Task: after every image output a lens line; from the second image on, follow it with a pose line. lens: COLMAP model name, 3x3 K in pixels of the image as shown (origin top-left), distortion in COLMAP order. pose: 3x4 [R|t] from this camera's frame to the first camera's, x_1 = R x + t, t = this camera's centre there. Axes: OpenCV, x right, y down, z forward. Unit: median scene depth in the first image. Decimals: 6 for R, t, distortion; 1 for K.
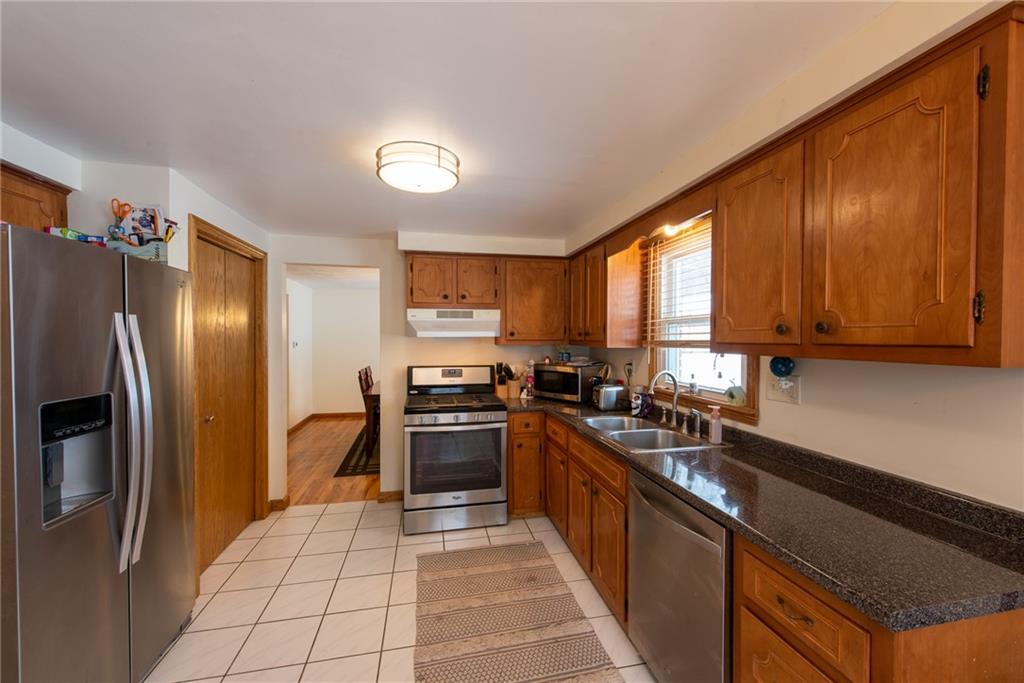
lens RADIAL K [[401.1, 0, 502.3], [0, 401.1, 342.4], [0, 0, 1]] dist [0.008885, -0.001888]
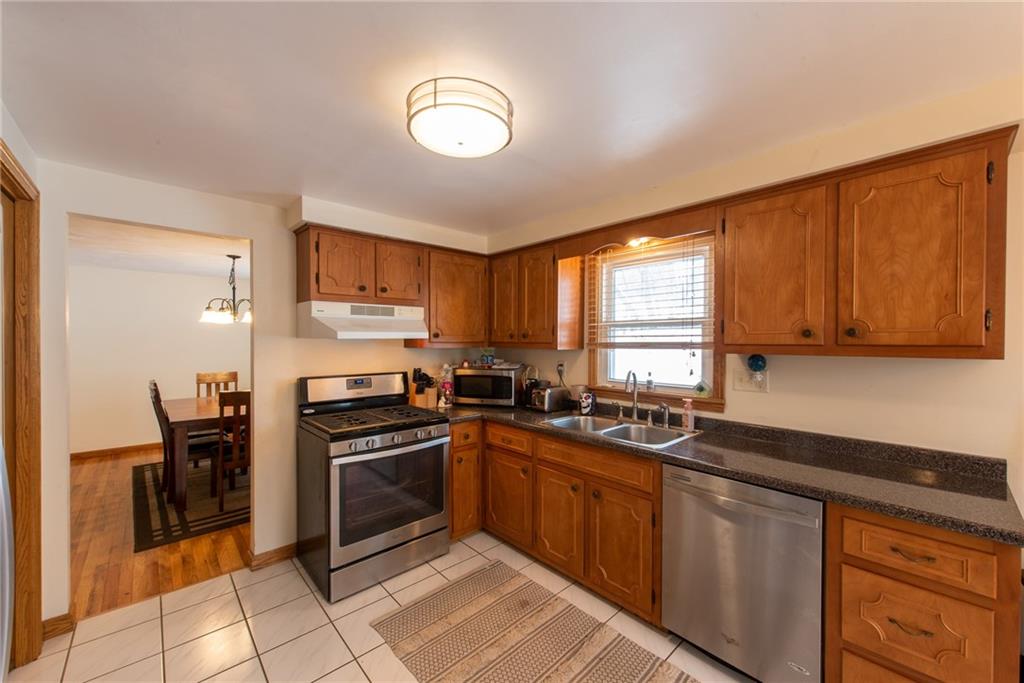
lens RADIAL K [[401.1, 0, 499.1], [0, 401.1, 342.2], [0, 0, 1]] dist [0.008885, -0.001888]
pose [[0.859635, -0.002295, 0.510904, -0.408116], [0.004992, 0.999980, -0.003908, -0.002536], [-0.510884, 0.005910, 0.859629, 0.221329]]
